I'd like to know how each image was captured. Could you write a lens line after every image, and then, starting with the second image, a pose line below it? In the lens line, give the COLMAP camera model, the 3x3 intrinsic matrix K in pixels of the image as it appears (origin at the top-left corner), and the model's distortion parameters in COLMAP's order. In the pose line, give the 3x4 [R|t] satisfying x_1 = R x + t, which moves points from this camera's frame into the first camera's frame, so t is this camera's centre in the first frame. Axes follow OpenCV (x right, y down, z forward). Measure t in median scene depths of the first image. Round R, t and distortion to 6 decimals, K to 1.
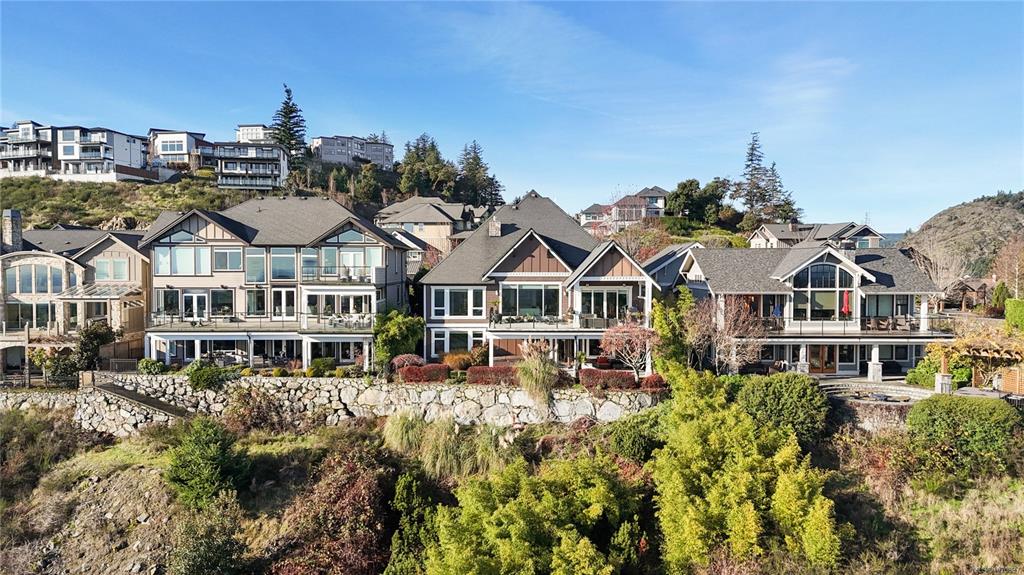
lens RADIAL K [[710.4, 0, 512.0], [0, 710.4, 287.5], [0, 0, 1]] dist [0.006291, 0.000327]
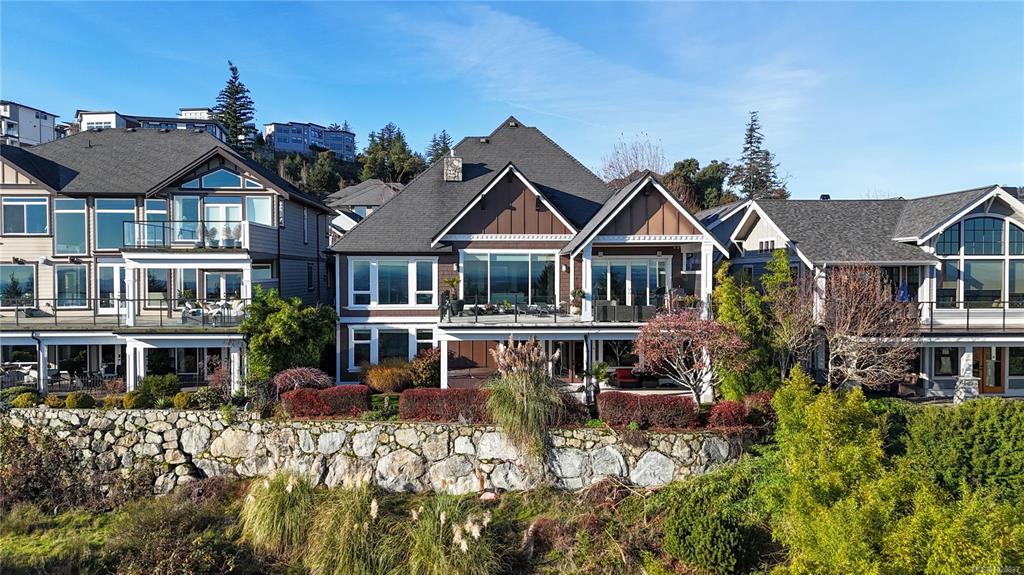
lens RADIAL K [[710.4, 0, 512.0], [0, 710.4, 287.5], [0, 0, 1]] dist [0.006291, 0.000327]
pose [[0.999289, -0.003018, 0.037581, 0.005315], [0.003301, 0.999967, -0.007457, 0.031839], [-0.037557, 0.007575, 0.999266, 0.396223]]
